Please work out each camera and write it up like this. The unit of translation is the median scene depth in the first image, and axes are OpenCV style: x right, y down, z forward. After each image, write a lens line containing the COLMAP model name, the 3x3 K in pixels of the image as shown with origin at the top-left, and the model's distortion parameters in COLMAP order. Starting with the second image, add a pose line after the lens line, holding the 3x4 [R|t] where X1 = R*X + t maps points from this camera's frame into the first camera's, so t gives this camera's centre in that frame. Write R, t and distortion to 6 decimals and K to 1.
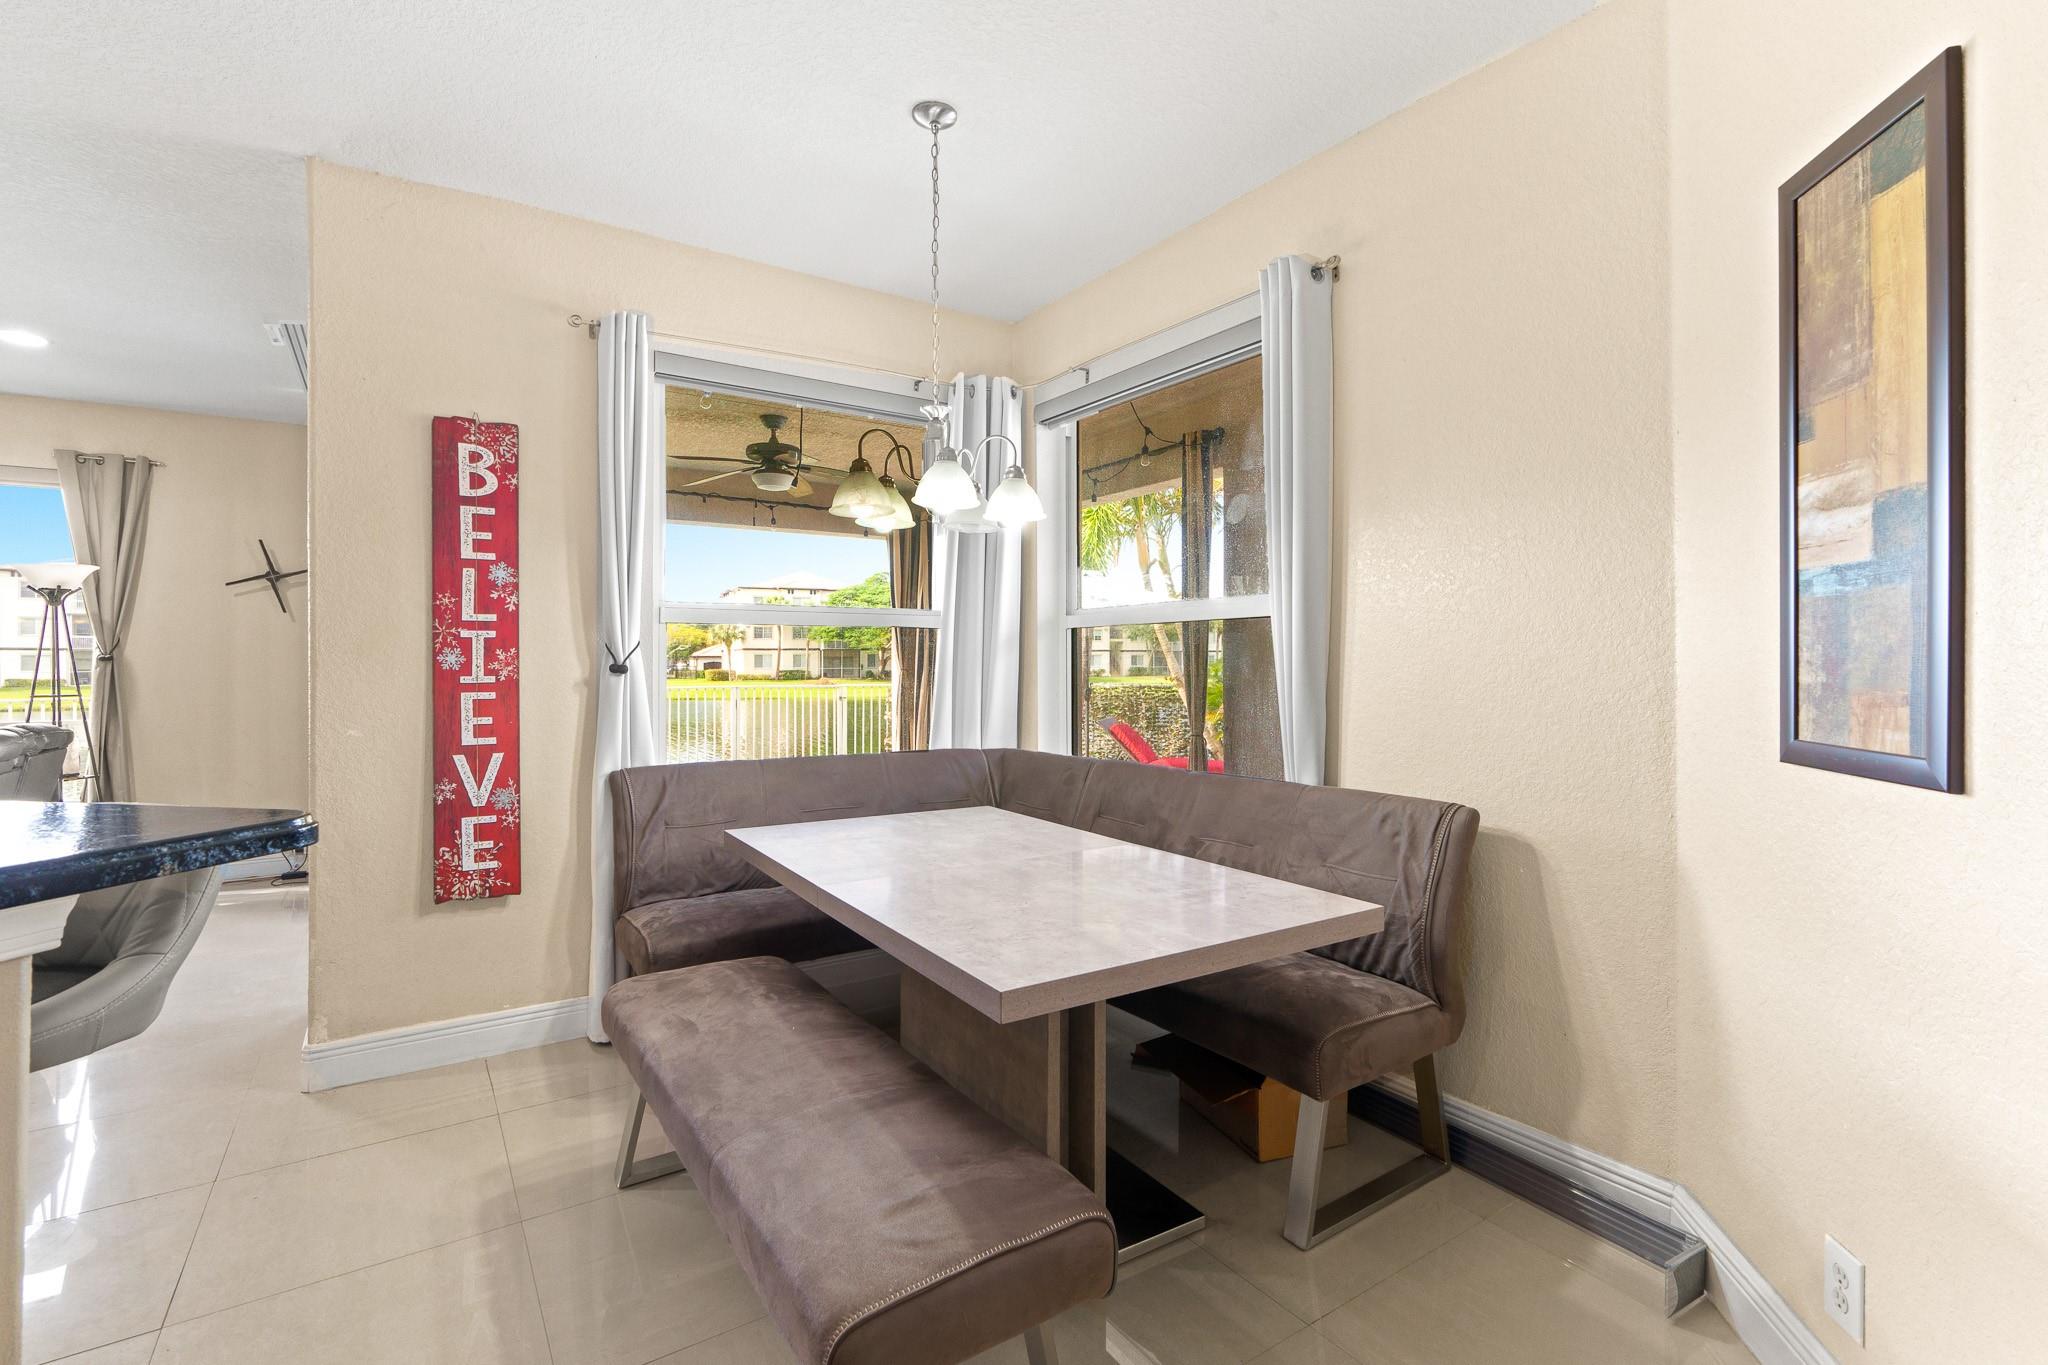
lens RADIAL K [[927.9, 0, 1025.9], [0, 927.9, 665.1], [0, 0, 1]] dist [-0.001241, 0.000011]
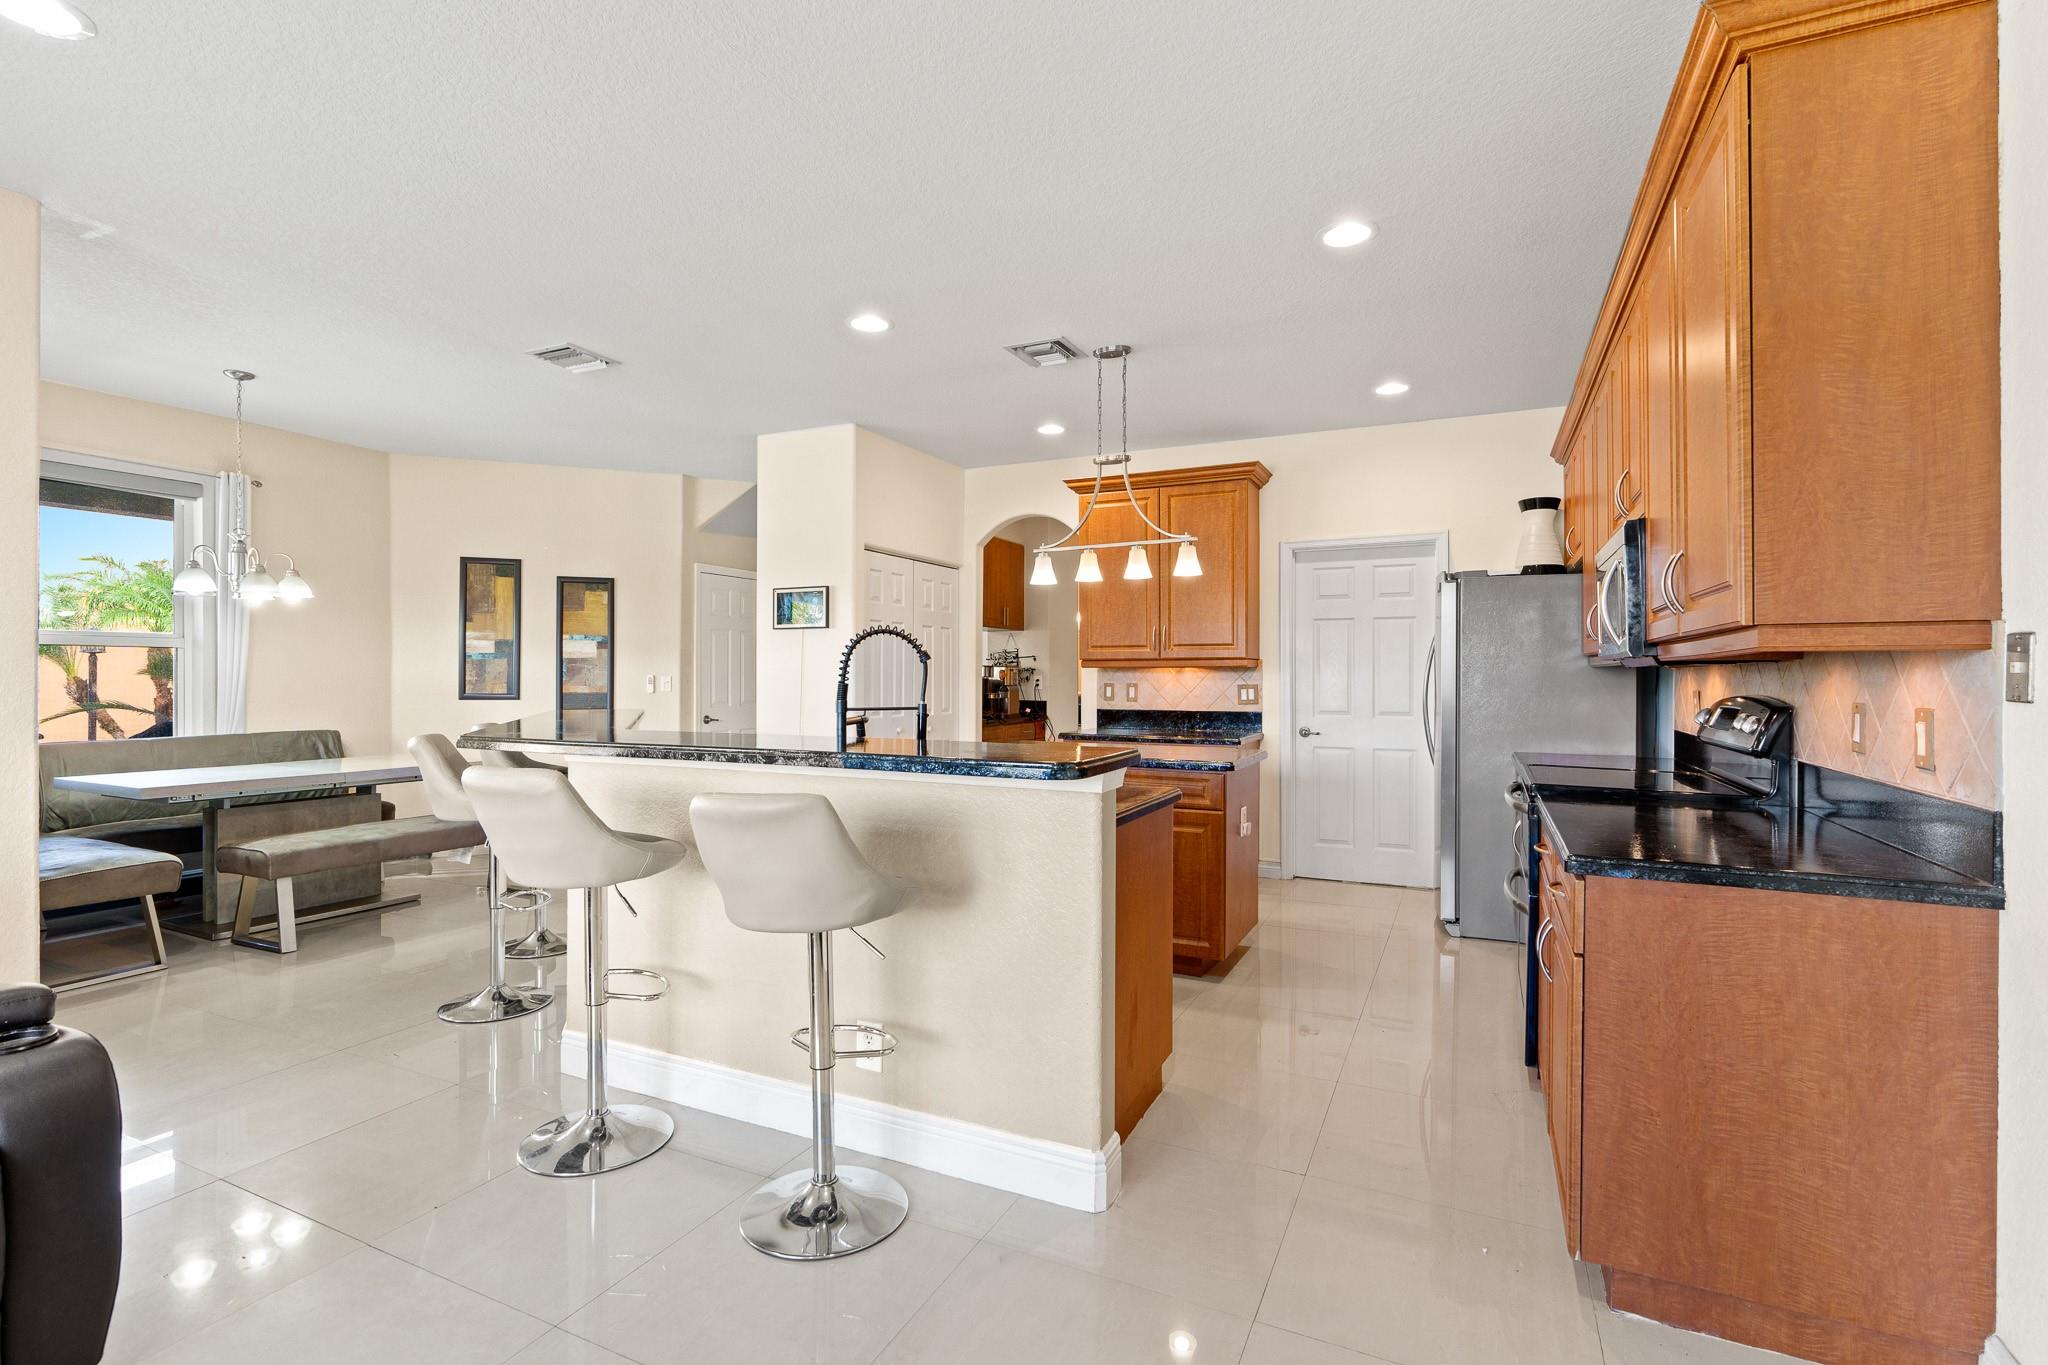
lens RADIAL K [[947.9, 0, 1025.5], [0, 947.9, 676.9], [0, 0, 1]] dist [-0.004158, 0.001264]
pose [[-0.513438, 0.005190, 0.858111, -4.096629], [0.006280, 0.999978, -0.002291, 0.032317], [-0.858103, 0.004213, -0.513460, 1.037648]]
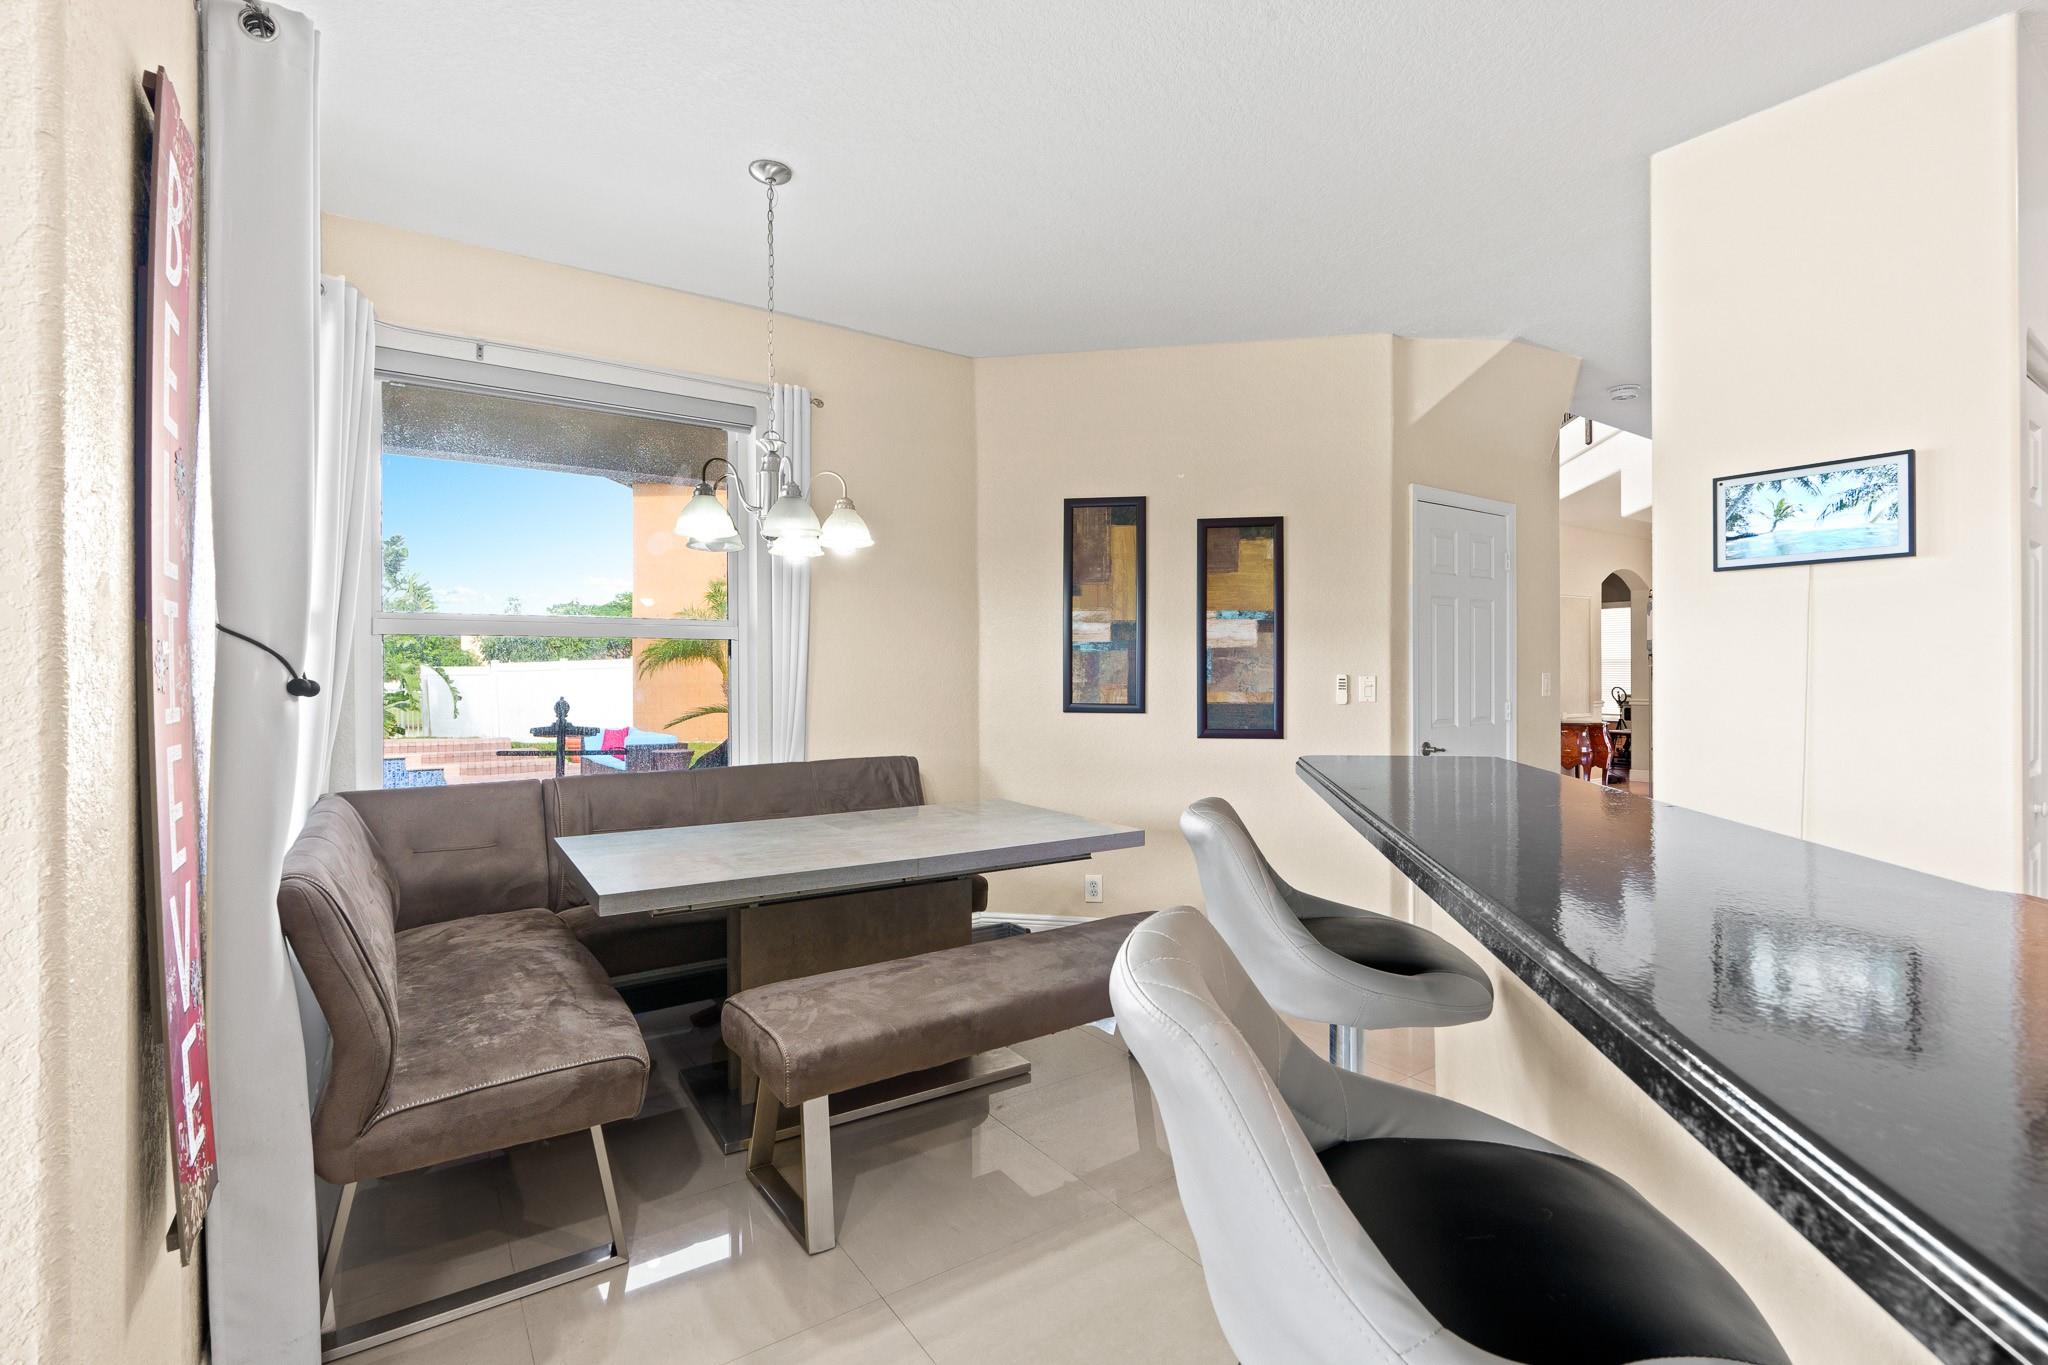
lens RADIAL K [[947.9, 0, 1025.5], [0, 947.9, 676.9], [0, 0, 1]] dist [-0.004158, 0.001264]
pose [[-0.013234, 0.000062, 0.999912, -2.004446], [0.009225, 0.999957, 0.000060, 0.001014], [-0.999870, 0.009225, -0.013234, 1.190127]]
